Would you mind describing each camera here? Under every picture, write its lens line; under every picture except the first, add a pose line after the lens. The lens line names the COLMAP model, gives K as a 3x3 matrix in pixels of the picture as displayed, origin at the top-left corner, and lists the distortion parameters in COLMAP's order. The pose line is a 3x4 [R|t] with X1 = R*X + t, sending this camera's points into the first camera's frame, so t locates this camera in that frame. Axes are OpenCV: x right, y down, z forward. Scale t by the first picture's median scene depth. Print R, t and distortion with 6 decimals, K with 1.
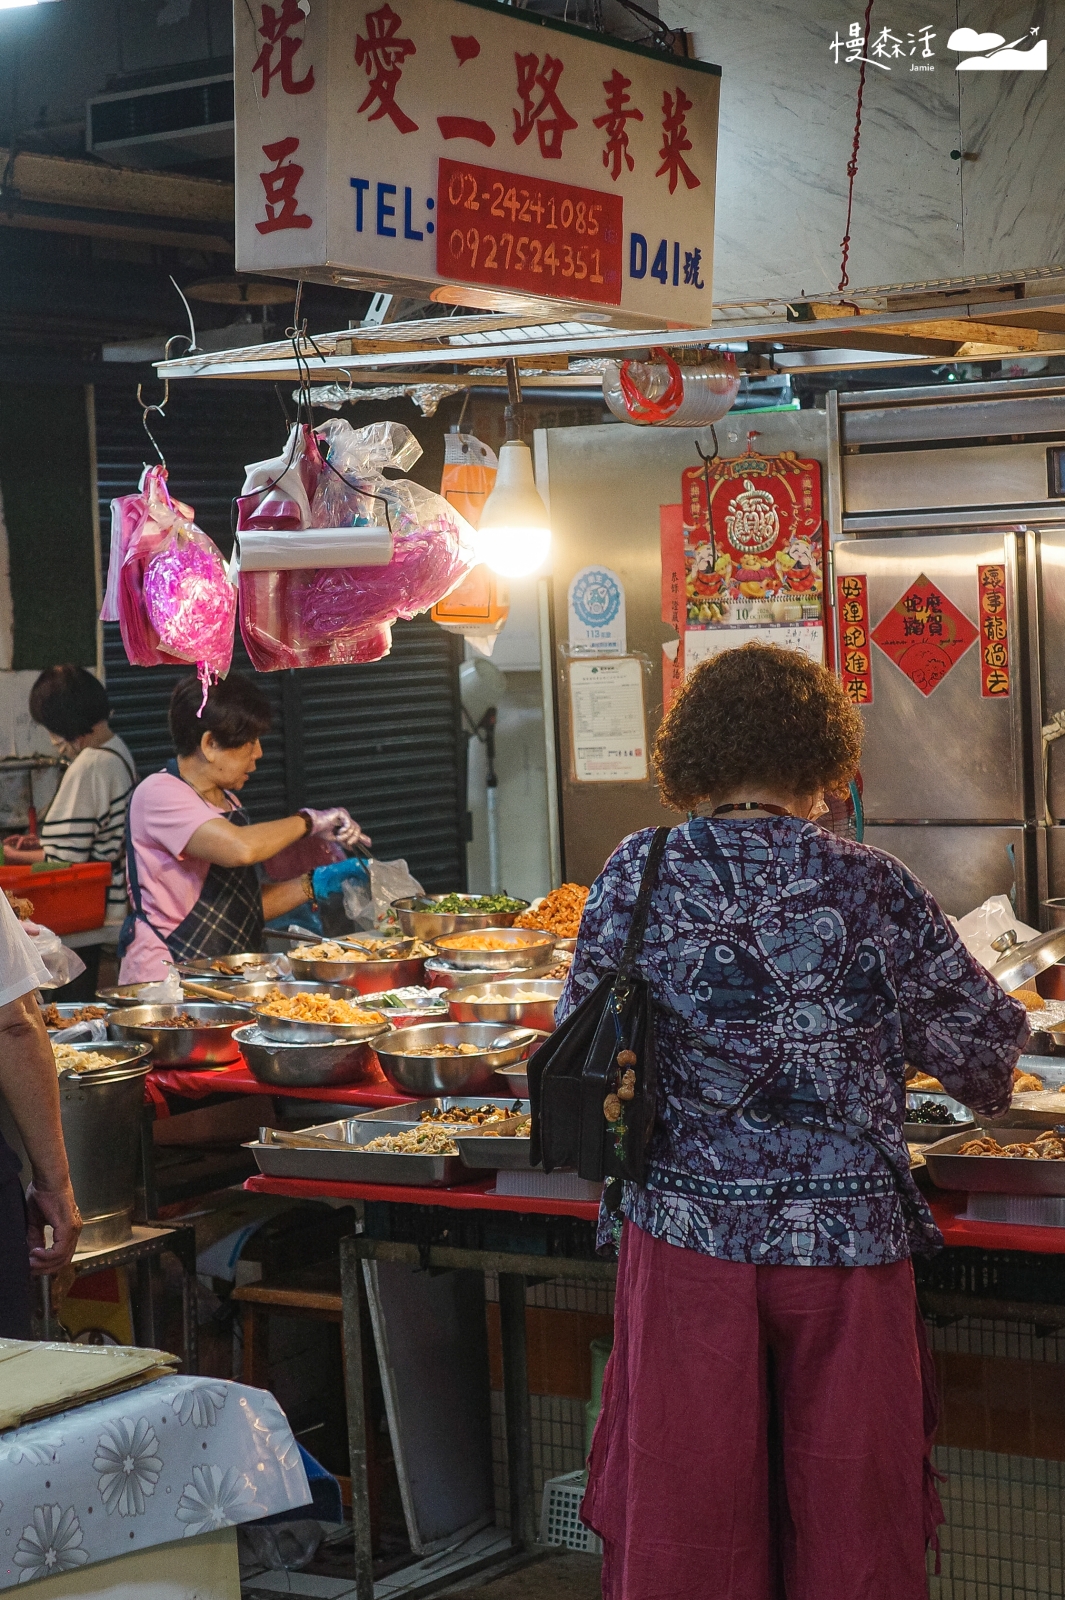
lens RADIAL K [[3248.6, 0, 535.1], [0, 3248.6, 768.8], [0, 0, 1]] dist [0.020127, 0.258718]
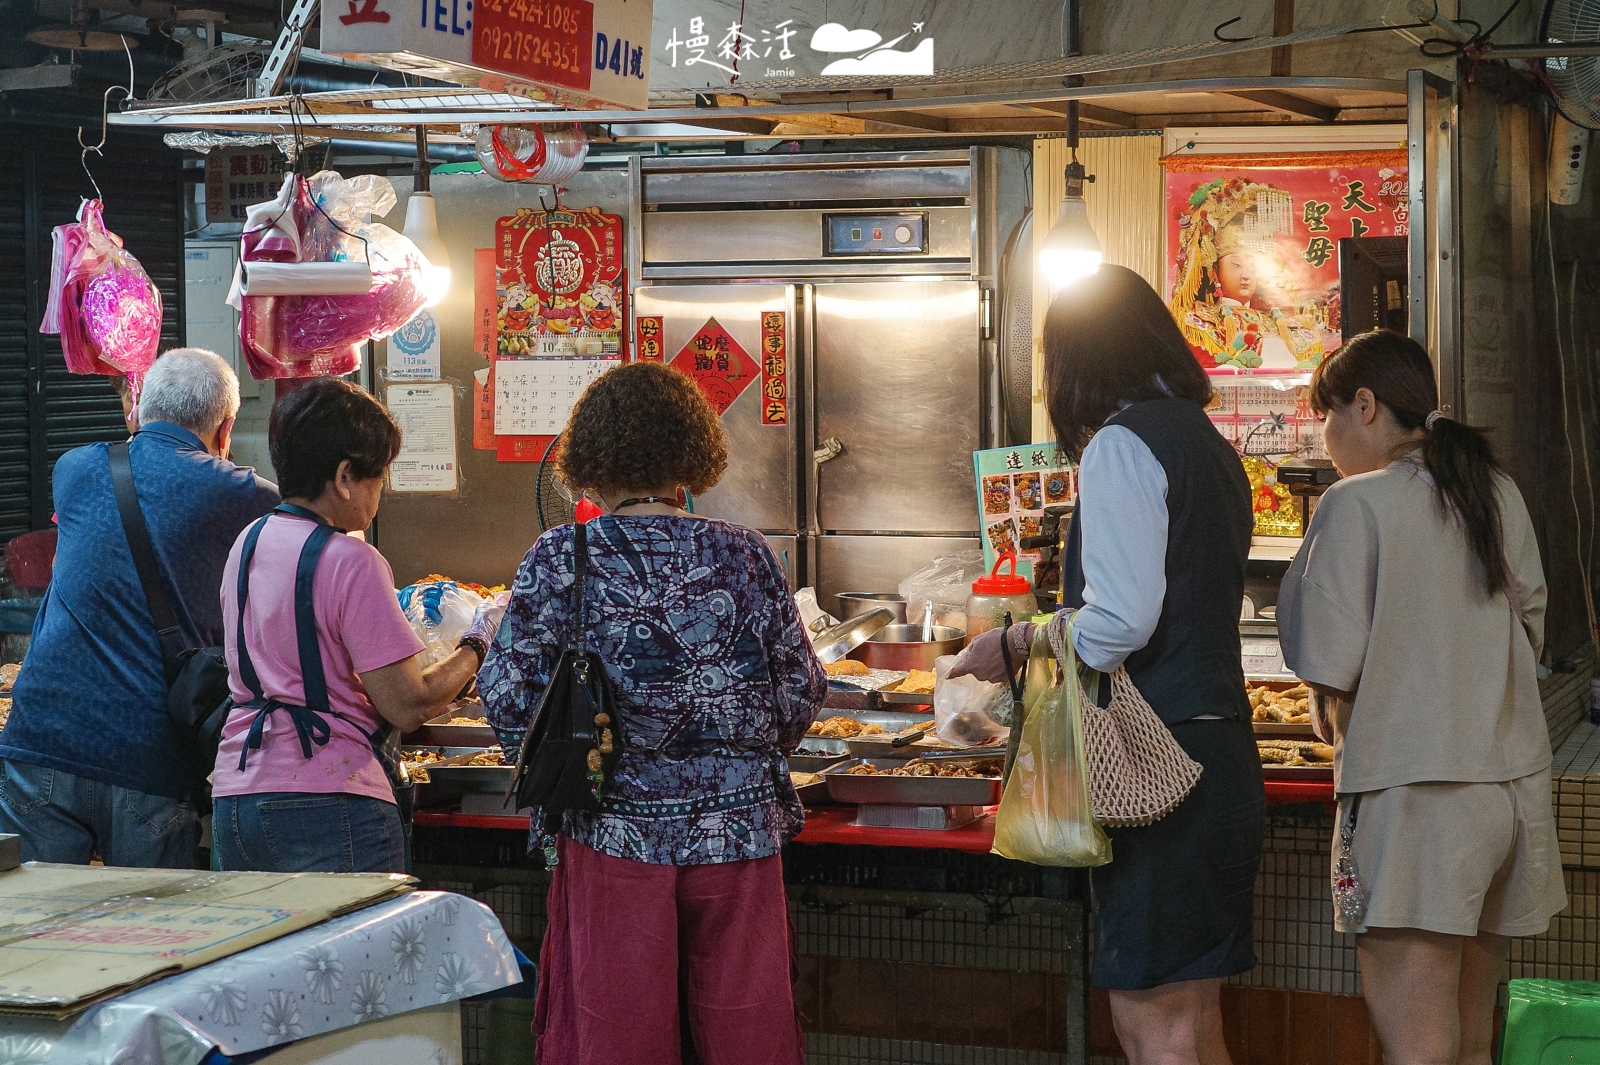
lens RADIAL K [[3248.6, 0, 800.0], [0, 3248.6, 532.5], [0, 0, 1]] dist [0.020127, 0.258718]
pose [[0.975756, 0.019230, 0.218013, -0.121318], [-0.020587, 0.999780, 0.003956, 0.013904], [-0.217889, -0.008348, 0.975938, -0.168174]]
